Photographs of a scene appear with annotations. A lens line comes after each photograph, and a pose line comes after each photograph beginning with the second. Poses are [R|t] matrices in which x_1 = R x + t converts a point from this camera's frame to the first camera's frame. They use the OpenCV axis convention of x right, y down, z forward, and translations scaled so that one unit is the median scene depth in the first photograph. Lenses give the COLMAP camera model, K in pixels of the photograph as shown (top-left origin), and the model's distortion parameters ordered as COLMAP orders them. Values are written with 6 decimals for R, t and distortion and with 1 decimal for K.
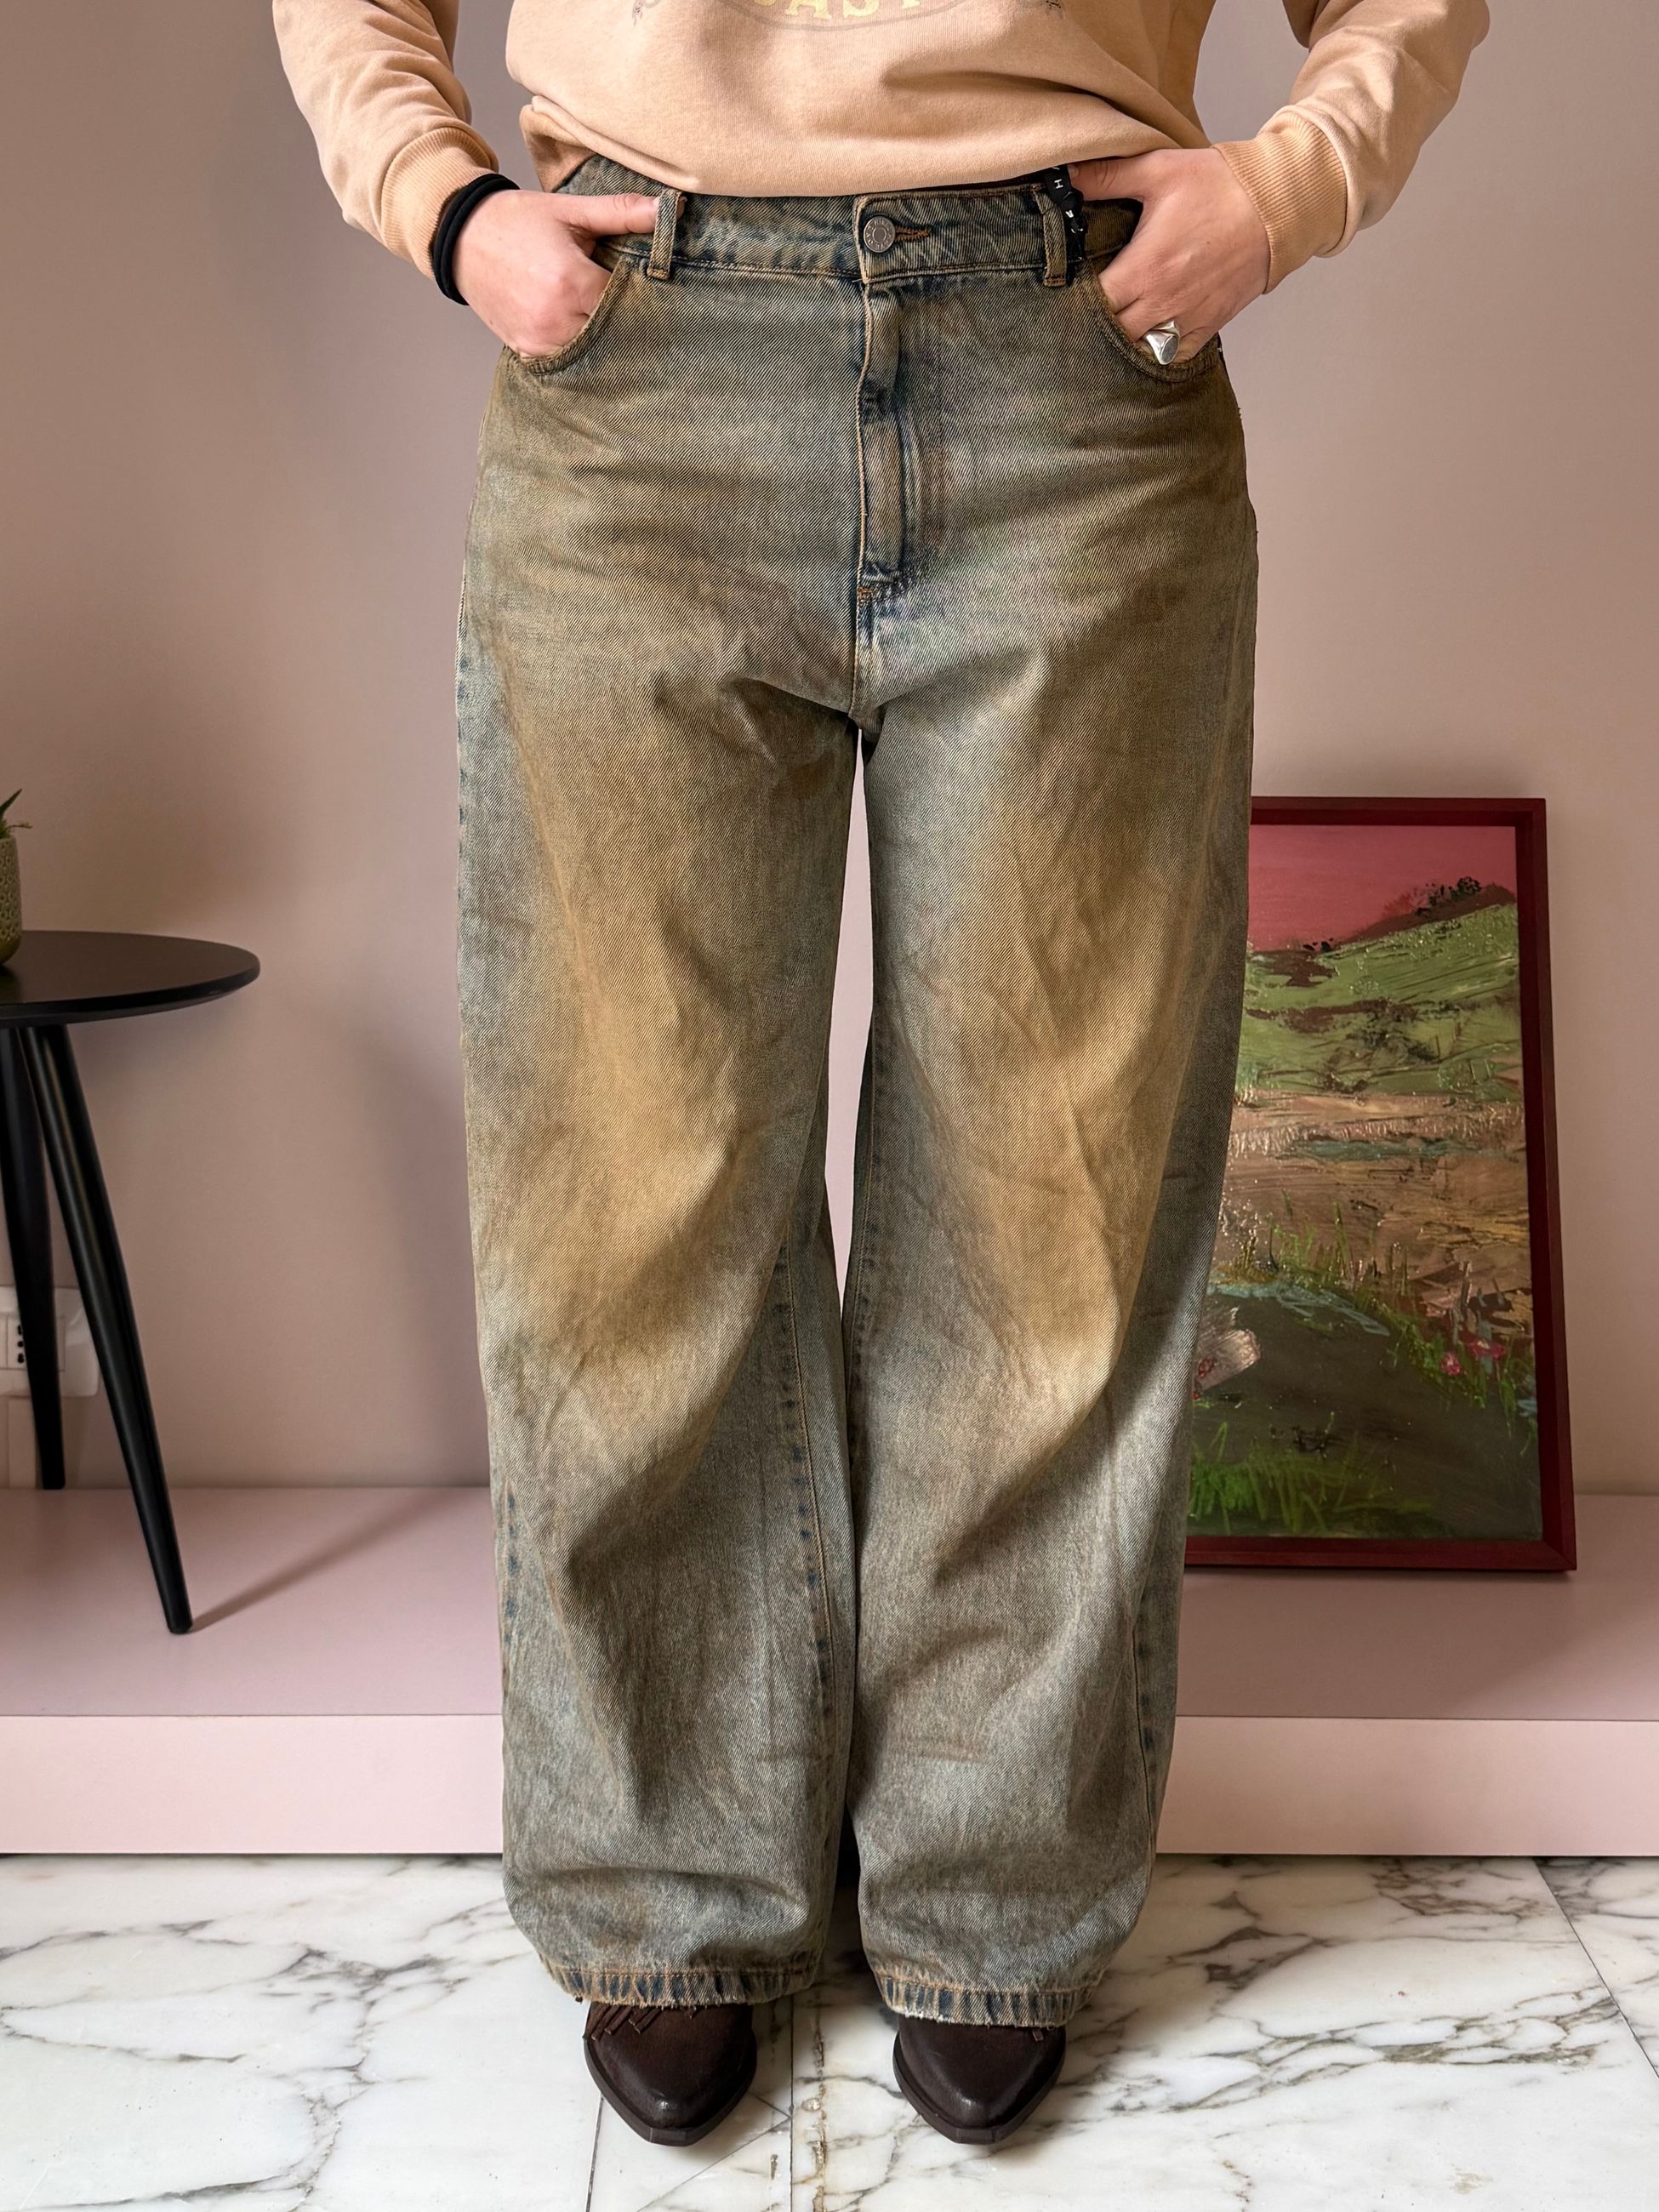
lens RADIAL K [[2290.3, 0, 829.5], [0, 2290.3, 1106.0], [0, 0, 1]] dist [0.222339, -0.513520]
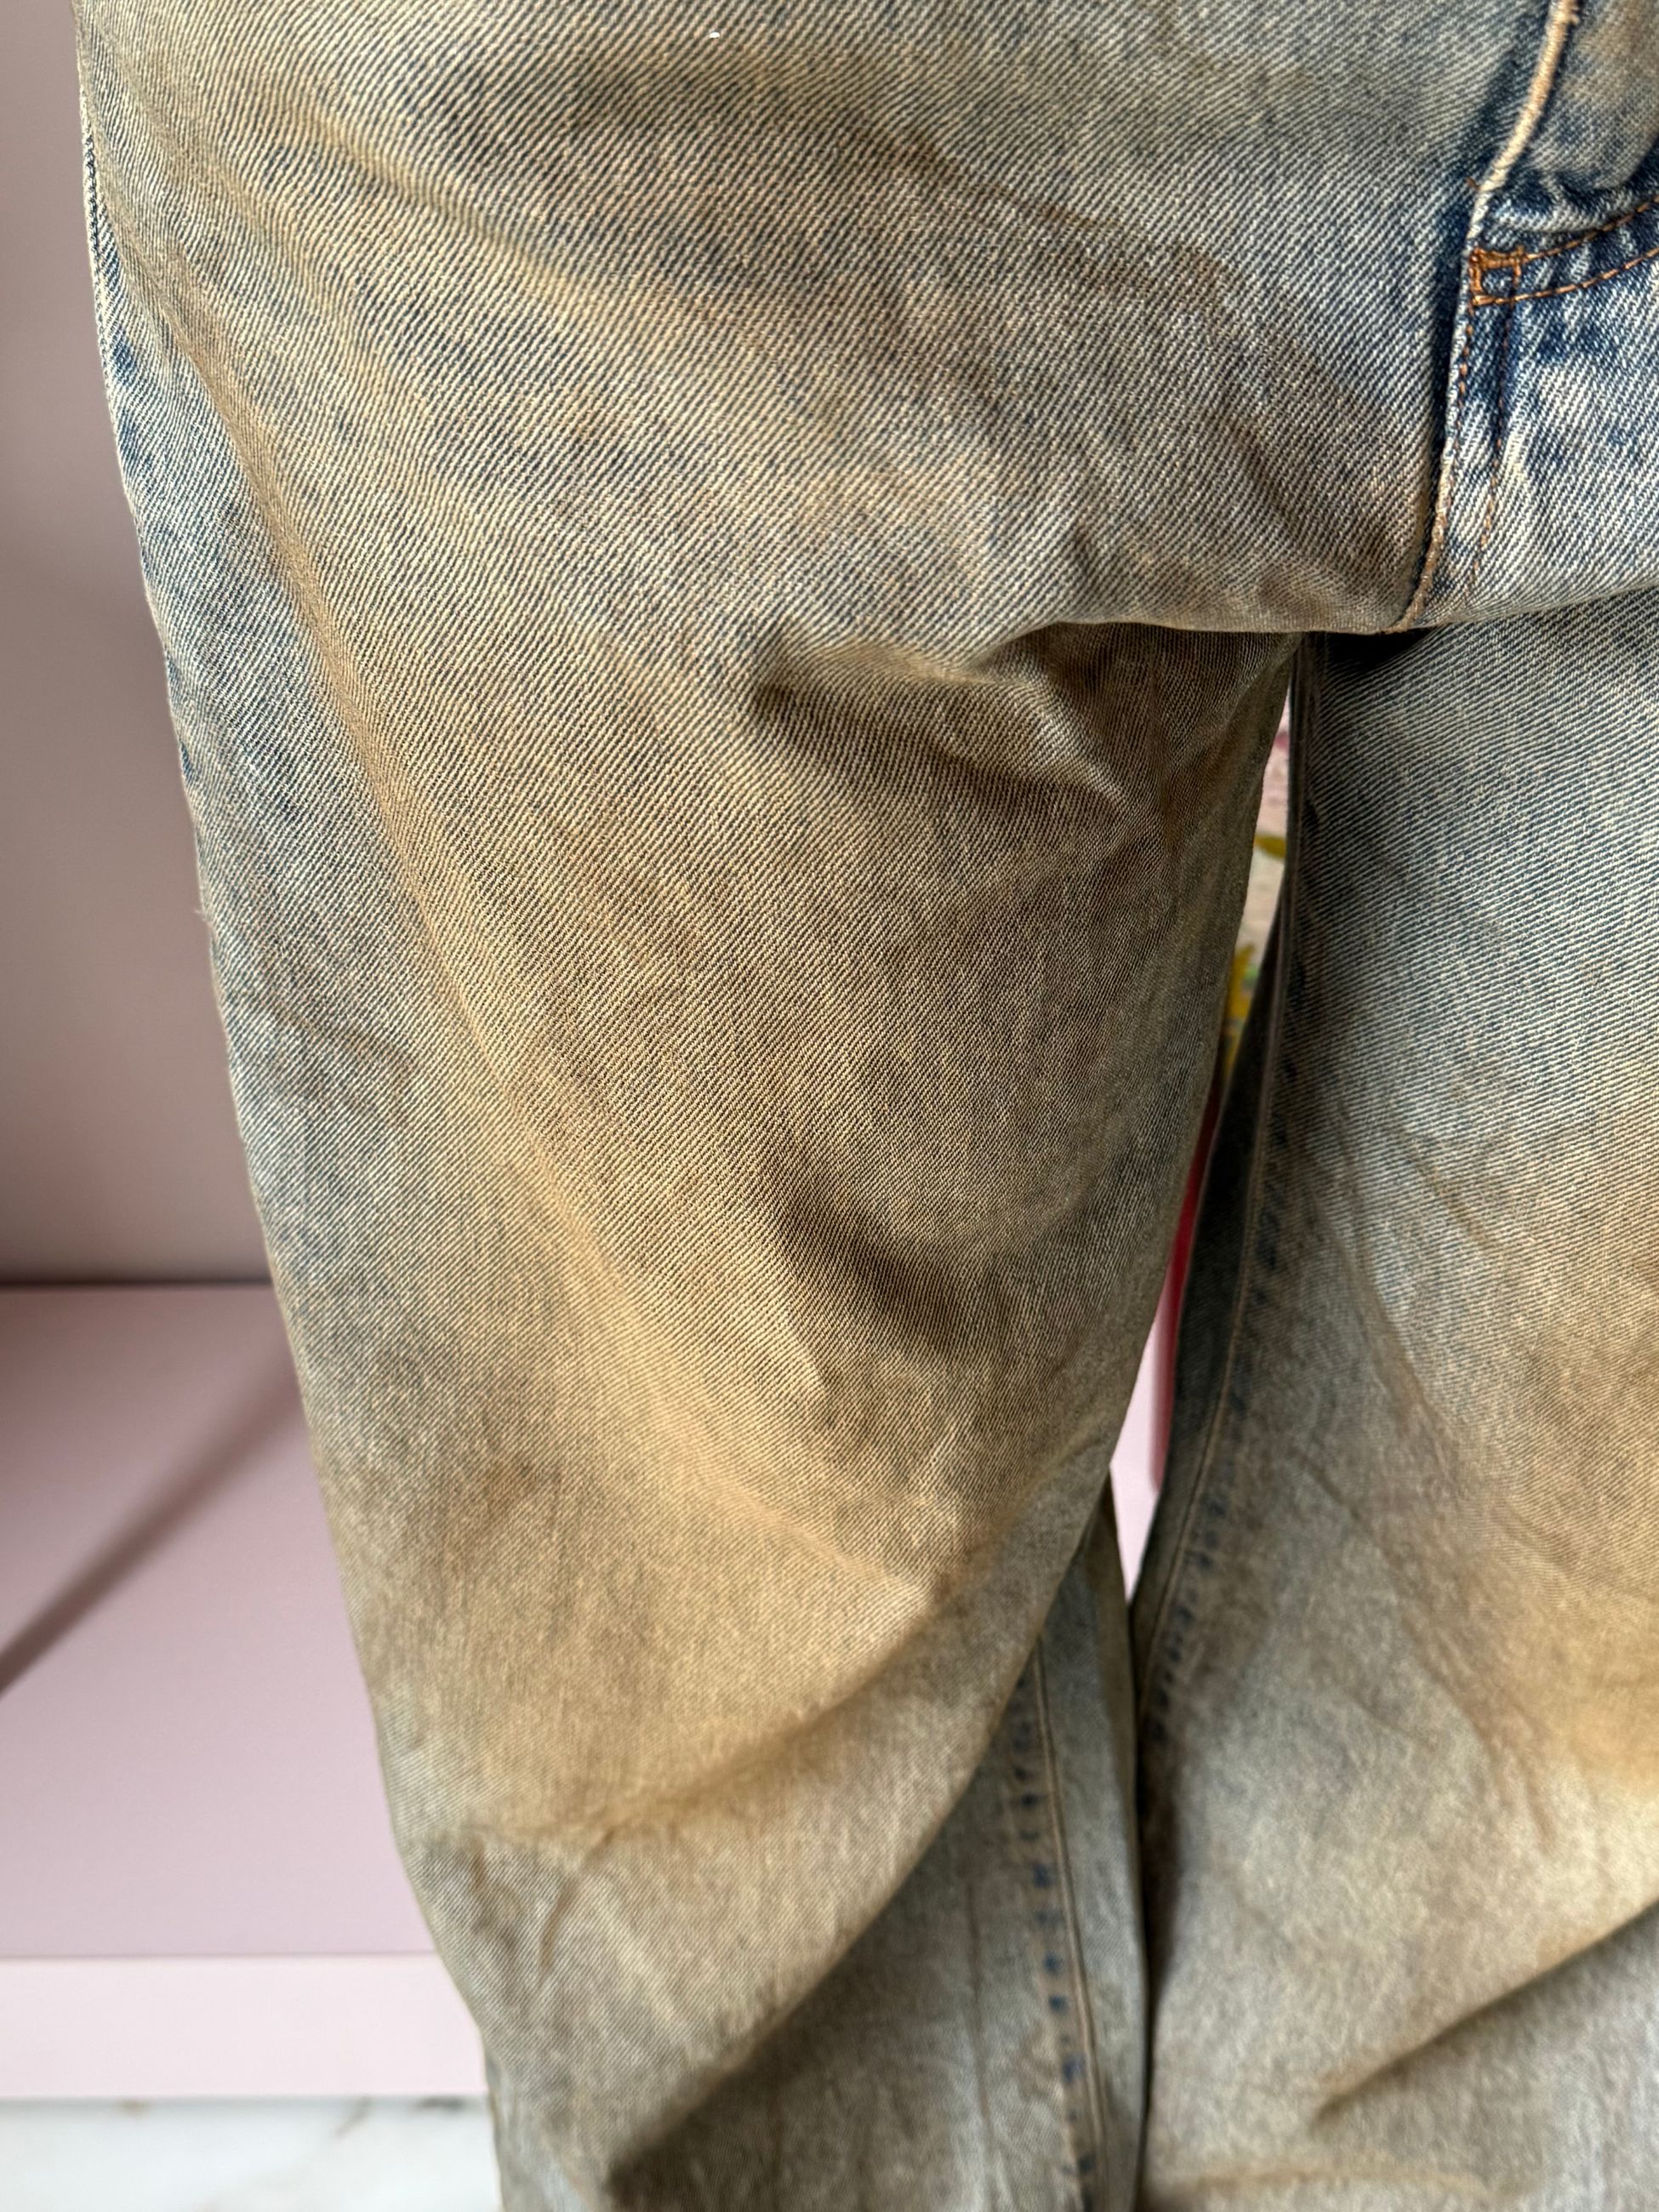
lens RADIAL K [[2290.3, 0, 829.5], [0, 2290.3, 1106.0], [0, 0, 1]] dist [0.222339, -0.513520]
pose [[0.999480, -0.030016, 0.011814, -0.064208], [0.022109, 0.904127, 0.426692, -0.230400], [-0.023489, -0.426209, 0.904320, 0.641690]]
